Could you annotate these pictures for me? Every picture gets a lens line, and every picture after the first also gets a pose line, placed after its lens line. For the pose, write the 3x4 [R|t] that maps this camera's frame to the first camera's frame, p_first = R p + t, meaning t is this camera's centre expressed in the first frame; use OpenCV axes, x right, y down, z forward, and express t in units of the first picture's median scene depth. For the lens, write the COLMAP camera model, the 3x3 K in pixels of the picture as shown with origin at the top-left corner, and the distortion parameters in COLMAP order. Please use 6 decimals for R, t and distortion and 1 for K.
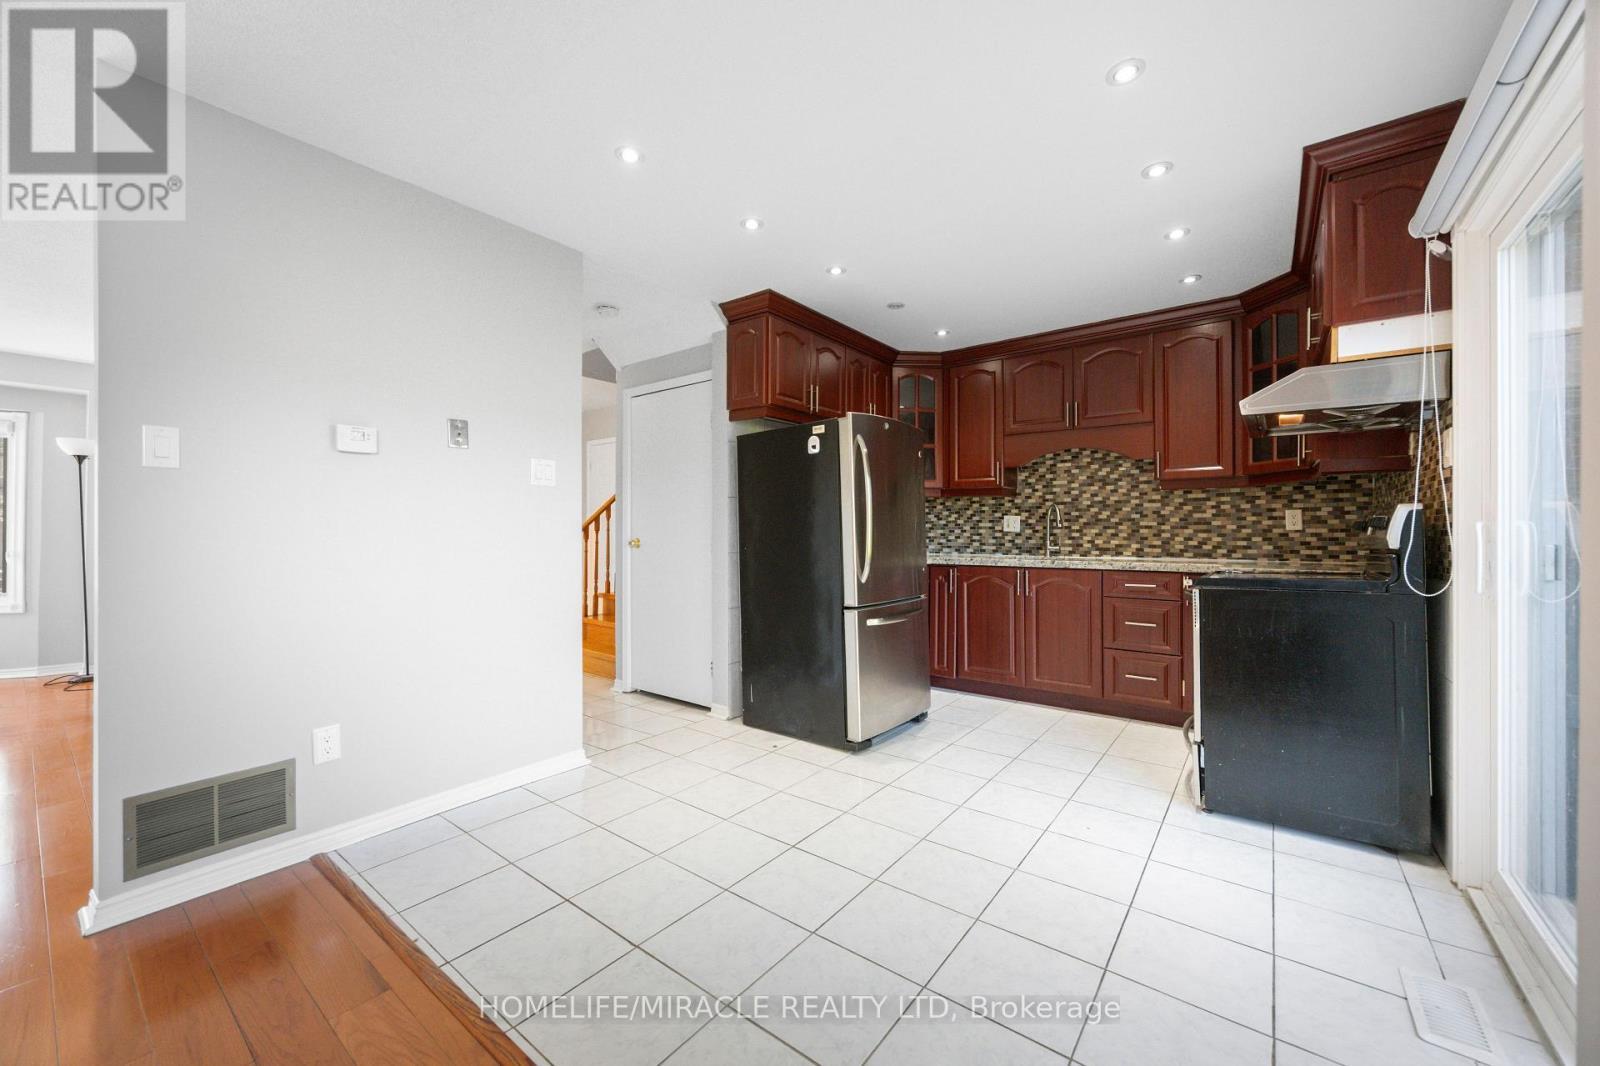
lens RADIAL K [[605.7, 0, 799.9], [0, 605.7, 528.9], [0, 0, 1]] dist [-0.002105, 0.000180]
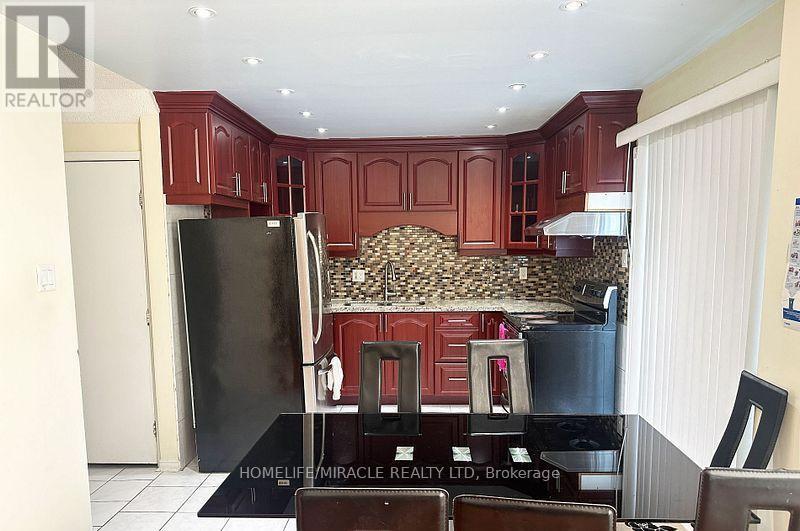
lens RADIAL K [[549.2, 0, 393.8], [0, 549.2, 300.6], [0, 0, 1]] dist [0.052621, -0.010794]
pose [[0.815571, -0.073764, 0.573936, -0.373375], [0.009055, 0.993347, 0.114801, -0.120532], [-0.578586, -0.088431, 0.810814, -0.049581]]
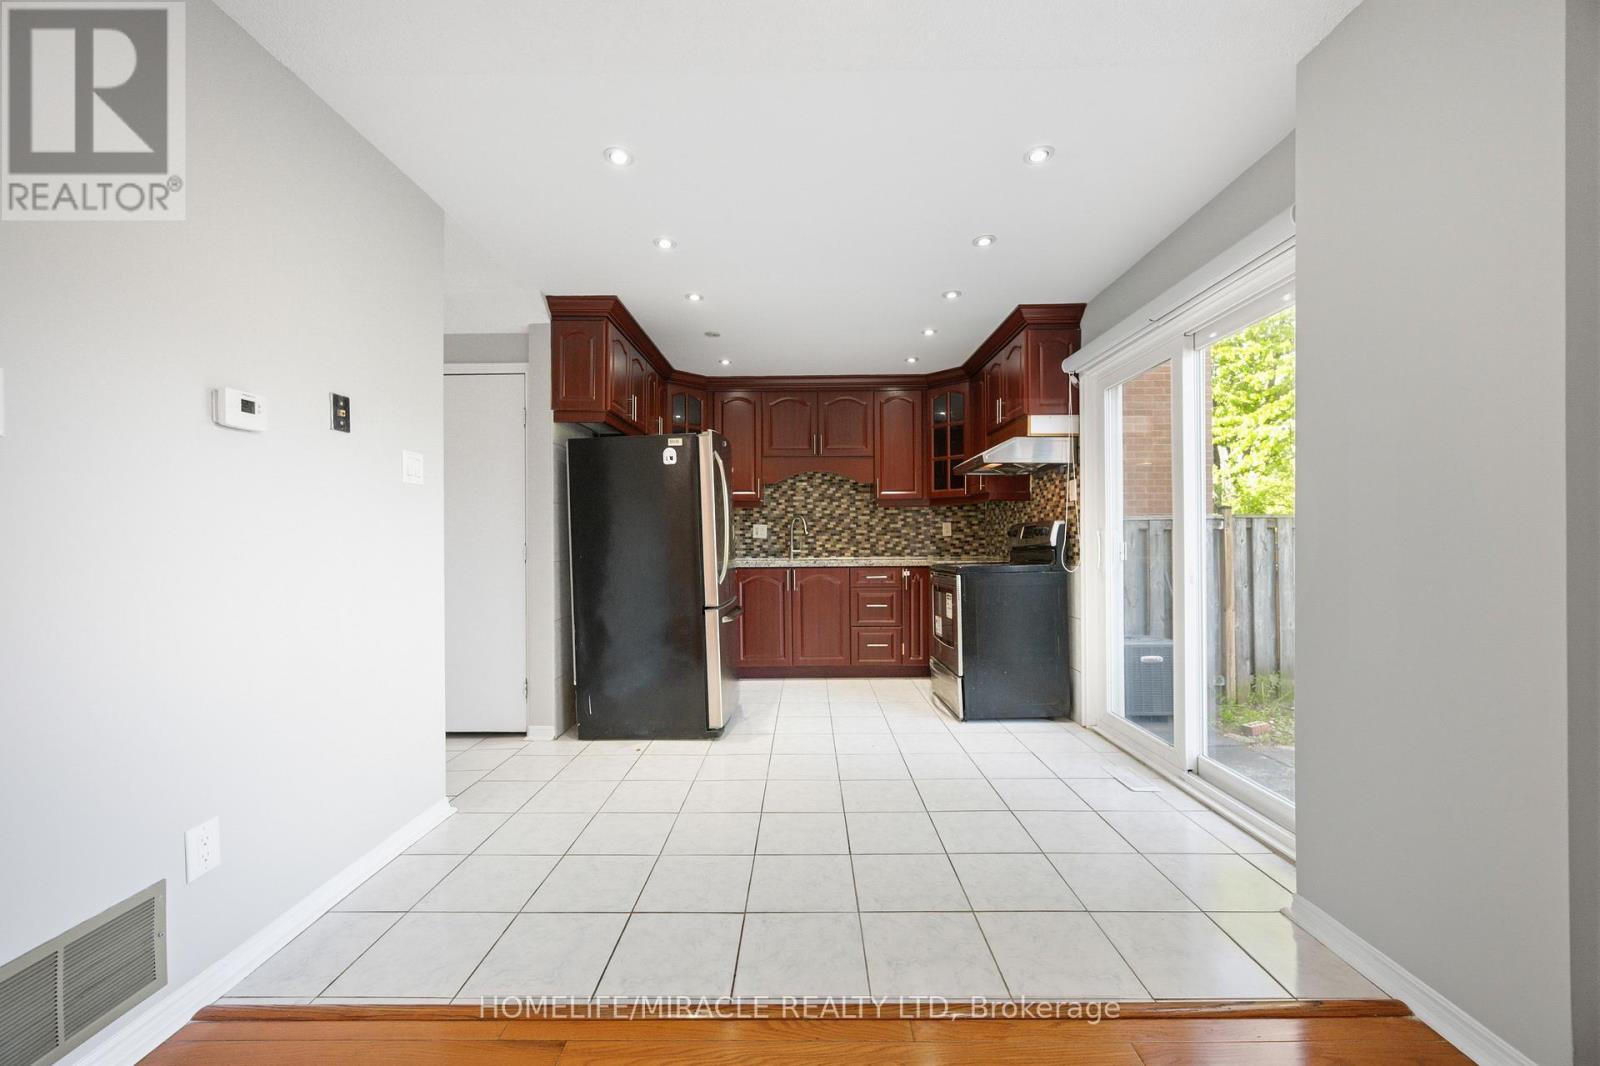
lens RADIAL K [[605.7, 0, 792.9], [0, 605.7, 534.1], [0, 0, 1]] dist [-0.002105, 0.000180]
pose [[0.801036, -0.000879, 0.598615, -0.390646], [0.003624, 0.999988, -0.003381, 0.000858], [-0.598605, 0.004878, 0.801030, 0.025596]]
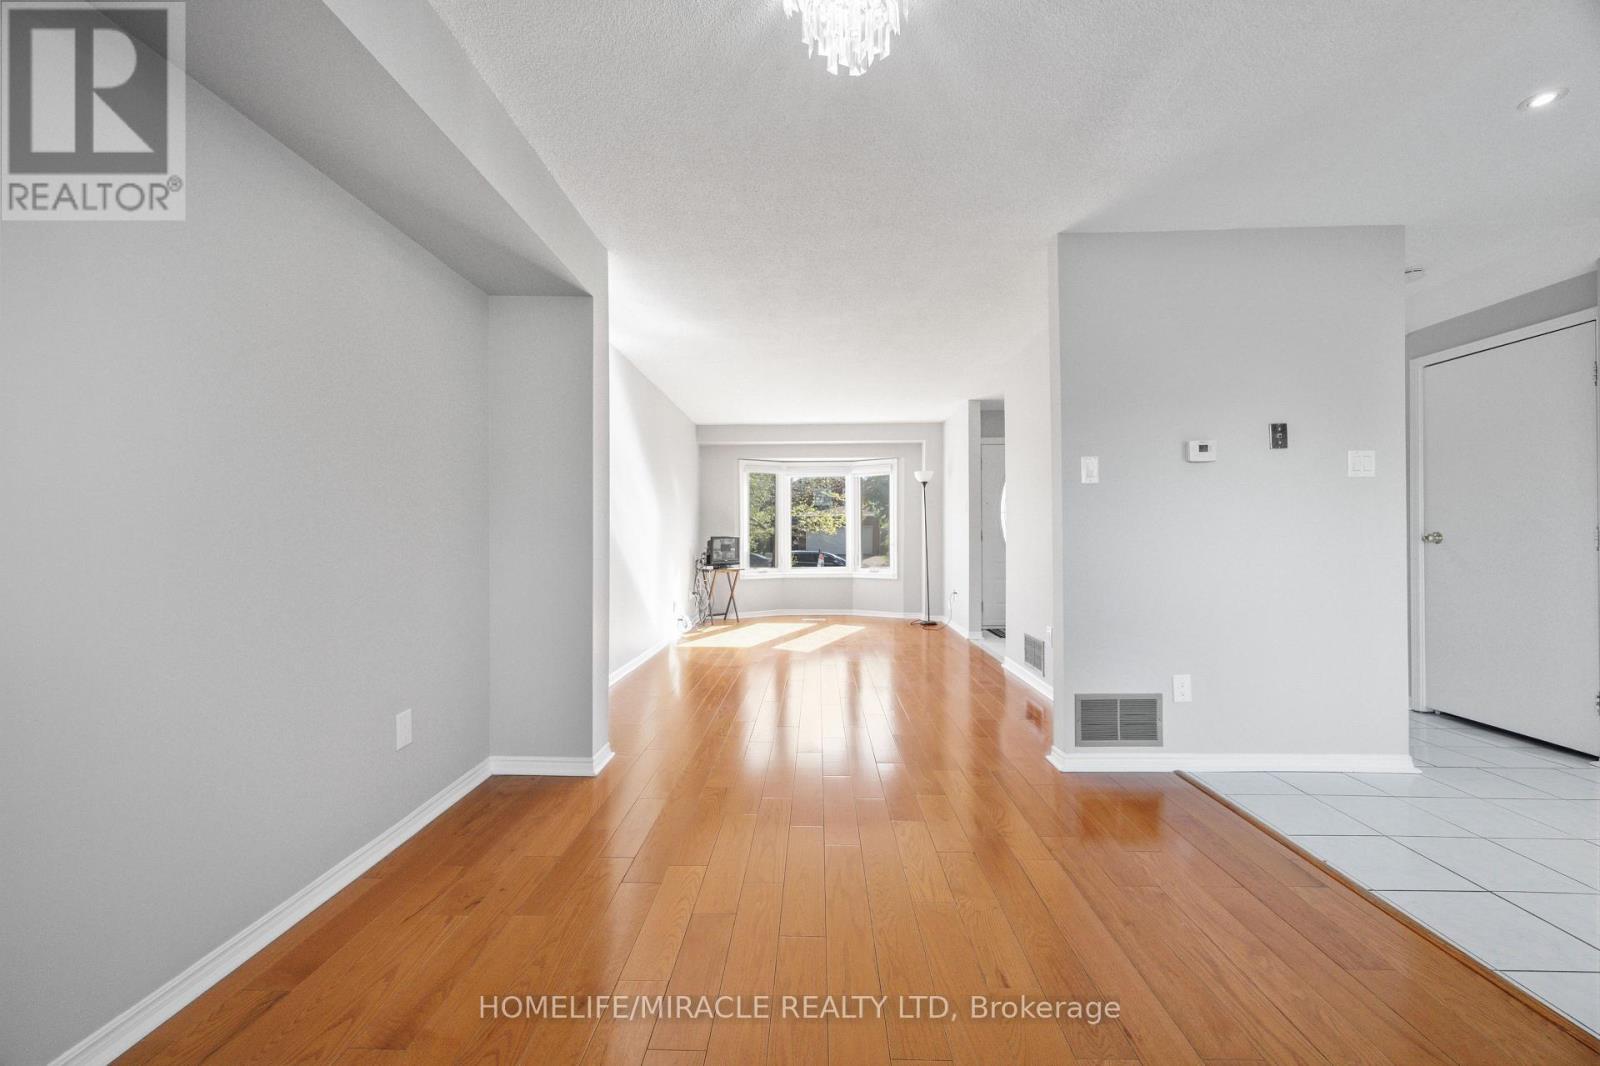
lens RADIAL K [[605.7, 0, 797.4], [0, 605.7, 534.8], [0, 0, 1]] dist [-0.002105, 0.000180]
pose [[0.585802, -0.000825, -0.810454, -0.126248], [0.010898, 0.999917, 0.006859, 0.004422], [0.810381, -0.012850, 0.585763, -0.253871]]
